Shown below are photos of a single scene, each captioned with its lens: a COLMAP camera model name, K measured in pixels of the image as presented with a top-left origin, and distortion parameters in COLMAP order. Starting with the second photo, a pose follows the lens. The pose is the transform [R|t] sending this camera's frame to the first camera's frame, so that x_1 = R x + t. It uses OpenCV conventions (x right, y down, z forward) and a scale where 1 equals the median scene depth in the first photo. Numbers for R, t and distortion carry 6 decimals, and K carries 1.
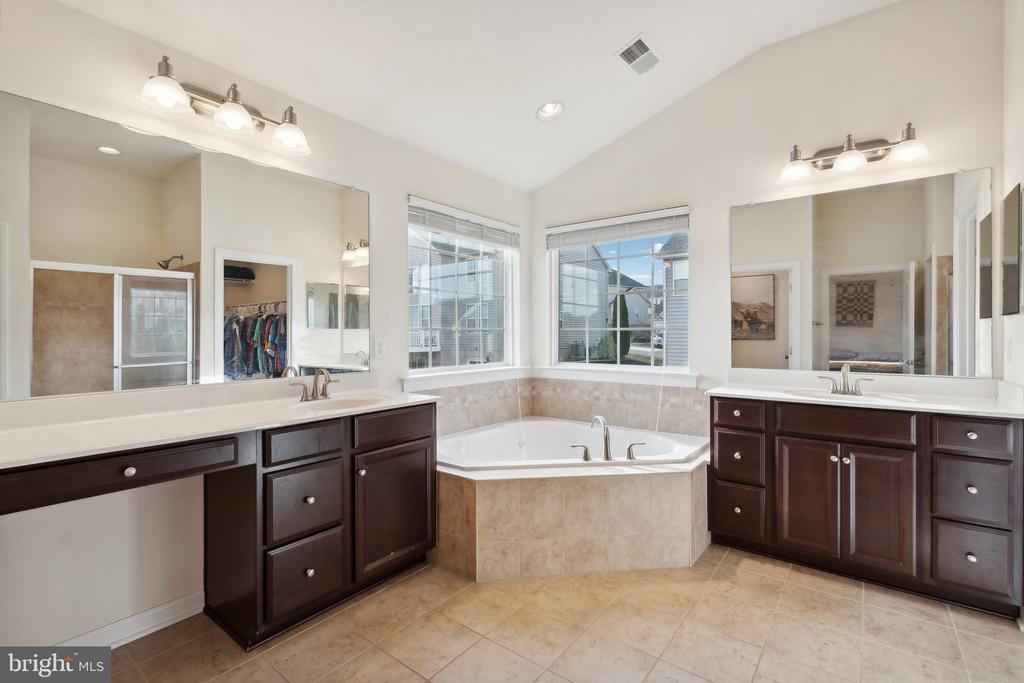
lens RADIAL K [[460.2, 0, 518.7], [0, 460.2, 339.6], [0, 0, 1]] dist [-0.004193, -0.000994]
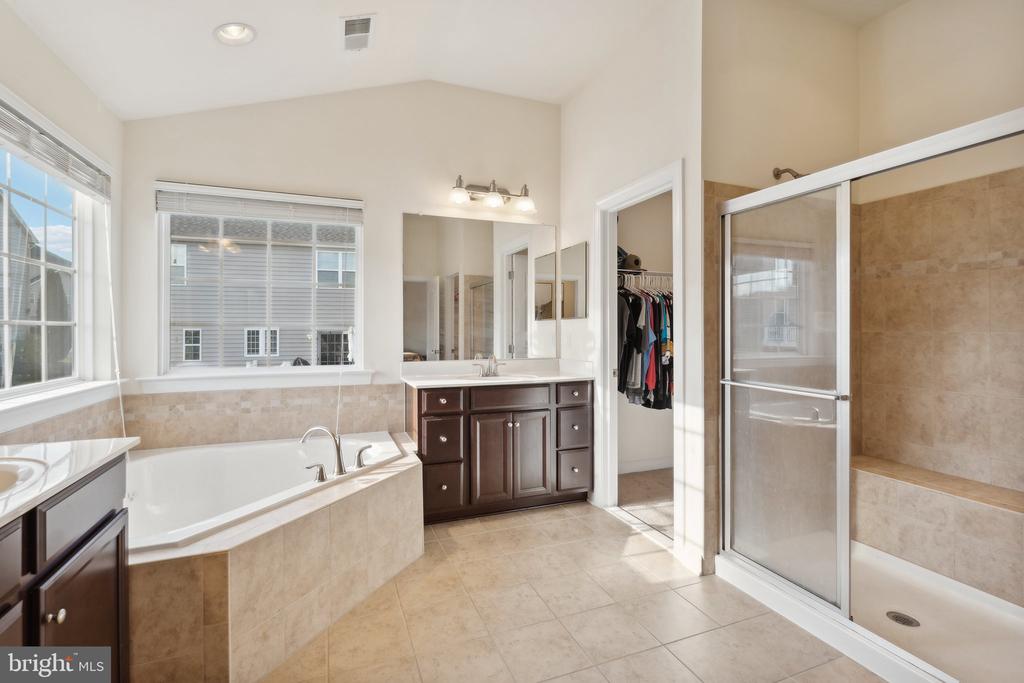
lens RADIAL K [[460.2, 0, 512.9], [0, 460.2, 332.3], [0, 0, 1]] dist [-0.004193, -0.000994]
pose [[0.525681, -0.003852, 0.850673, -0.383531], [0.010180, 0.999947, -0.001763, -0.004351], [-0.850621, 0.009586, 0.525692, 0.258383]]
